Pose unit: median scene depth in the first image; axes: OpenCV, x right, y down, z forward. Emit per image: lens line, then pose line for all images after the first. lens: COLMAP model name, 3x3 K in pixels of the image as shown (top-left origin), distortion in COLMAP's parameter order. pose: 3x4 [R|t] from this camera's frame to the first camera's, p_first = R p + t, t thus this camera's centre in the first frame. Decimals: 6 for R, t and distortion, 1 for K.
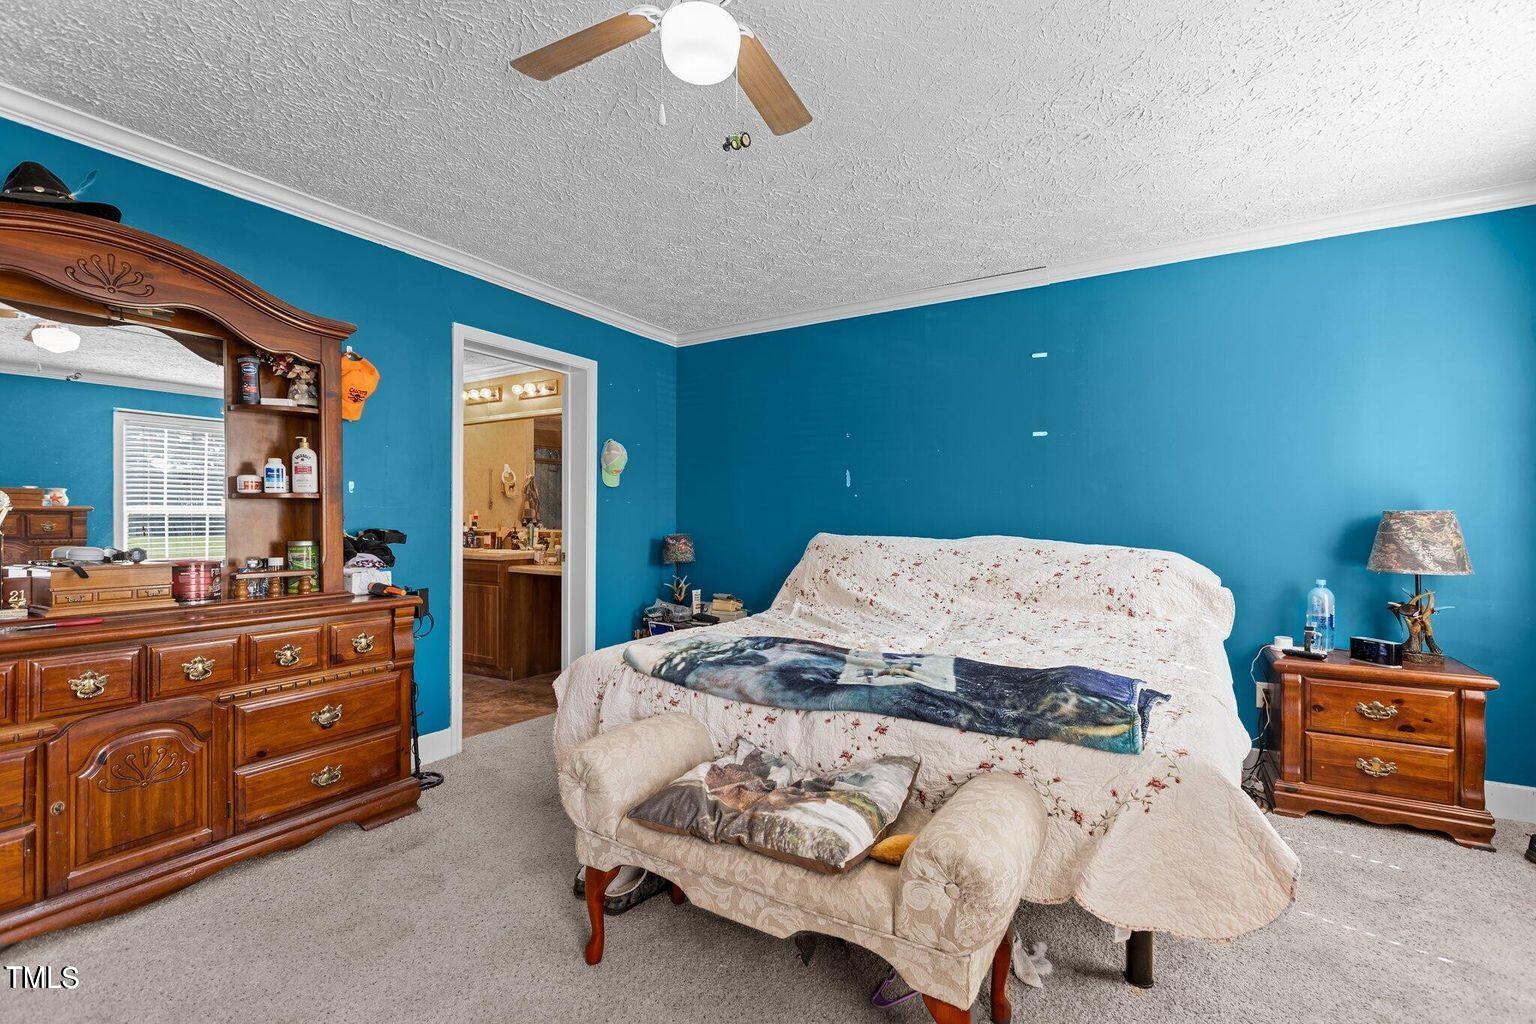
lens RADIAL K [[693.0, 0, 772.2], [0, 693.0, 513.2], [0, 0, 1]] dist [0.003884, -0.000851]
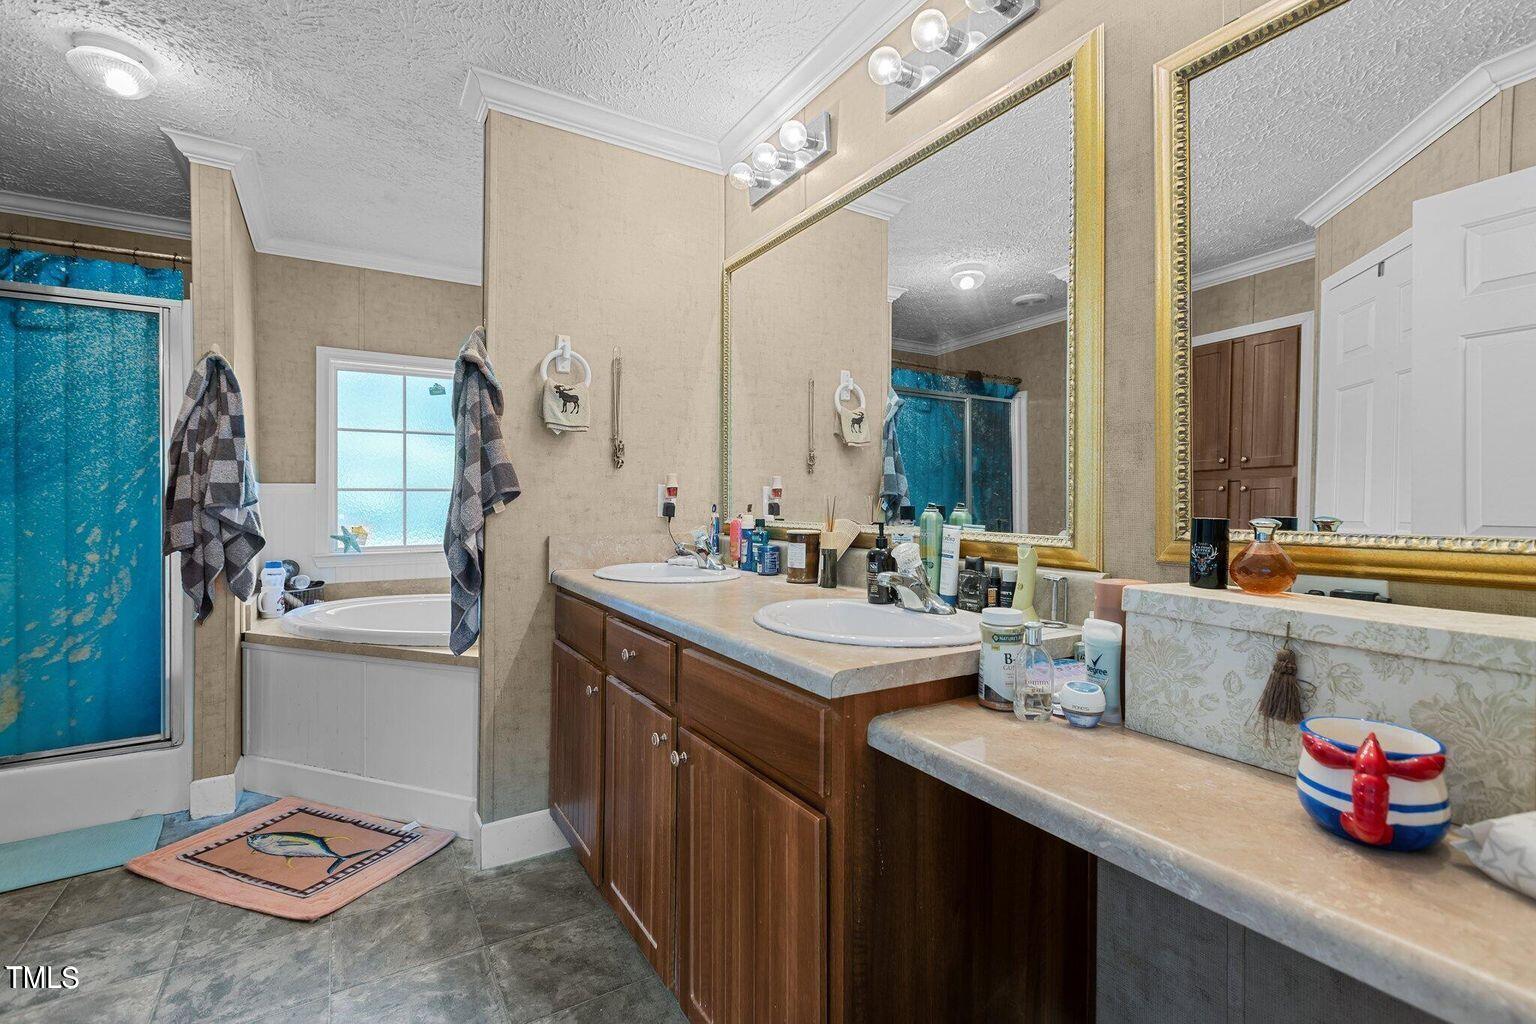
lens RADIAL K [[693.0, 0, 772.0], [0, 693.0, 504.8], [0, 0, 1]] dist [0.003884, -0.000851]
pose [[0.895215, 0.004510, -0.445612, -0.269696], [0.000306, 0.999942, 0.010736, 0.009708], [0.445634, -0.009747, 0.895162, 0.690106]]
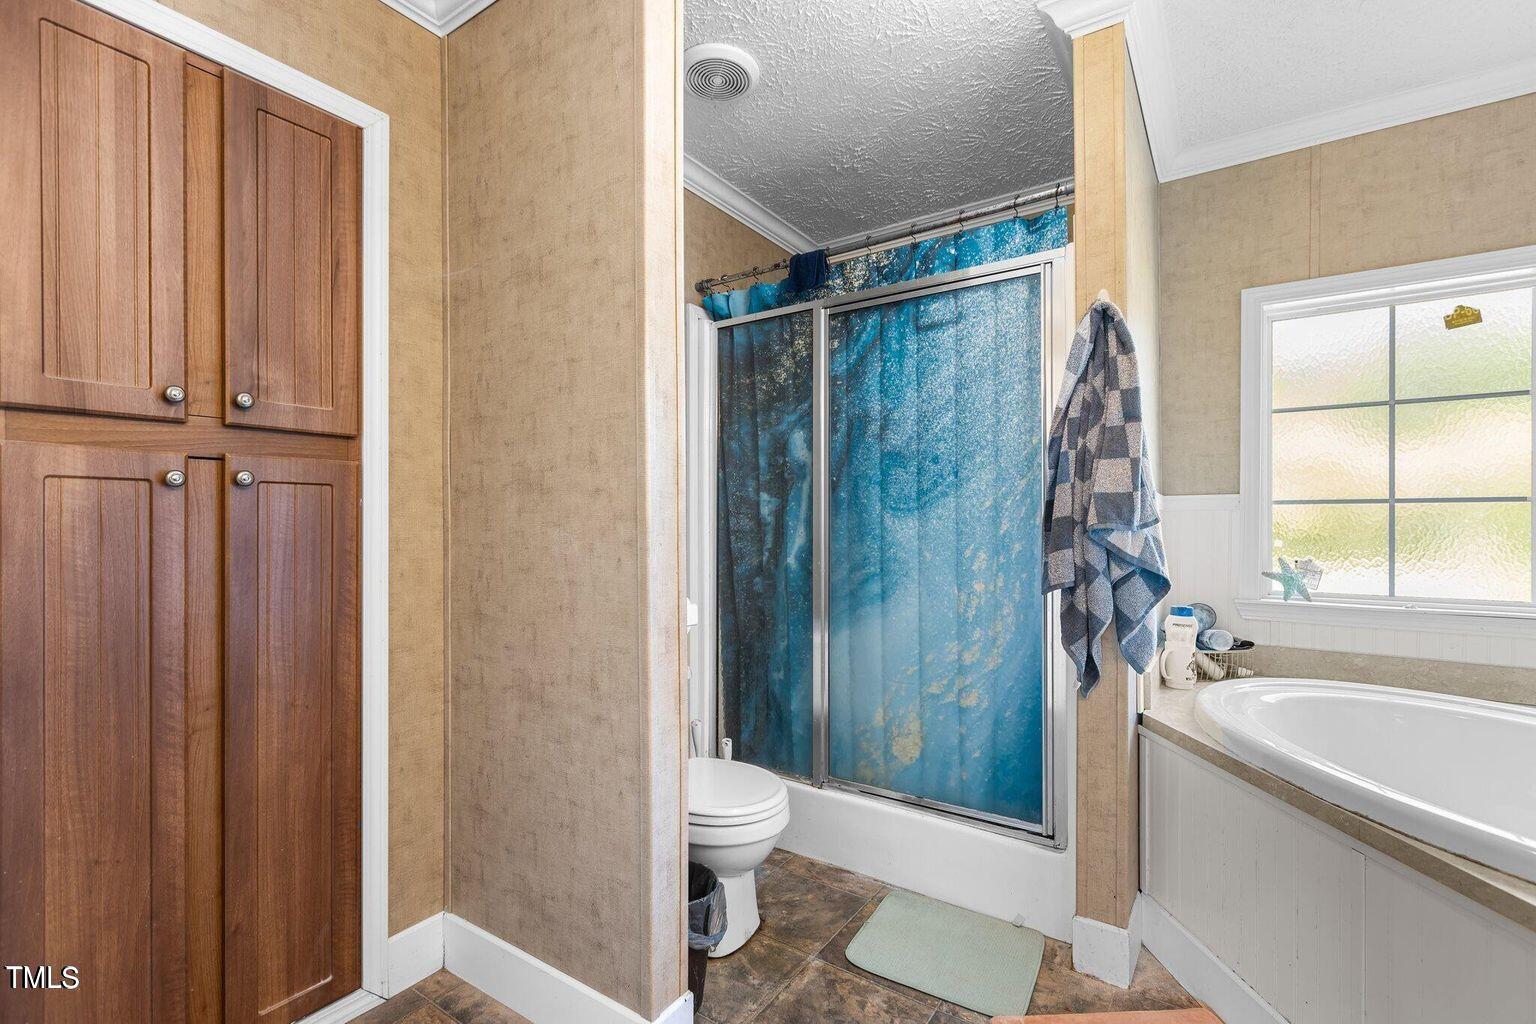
lens RADIAL K [[693.0, 0, 770.9], [0, 693.0, 513.7], [0, 0, 1]] dist [0.003884, -0.000851]
pose [[-0.043294, -0.004060, -0.999054, -0.319822], [0.004206, 0.999982, -0.004246, 0.009731], [0.999054, -0.004386, -0.043276, 0.716026]]
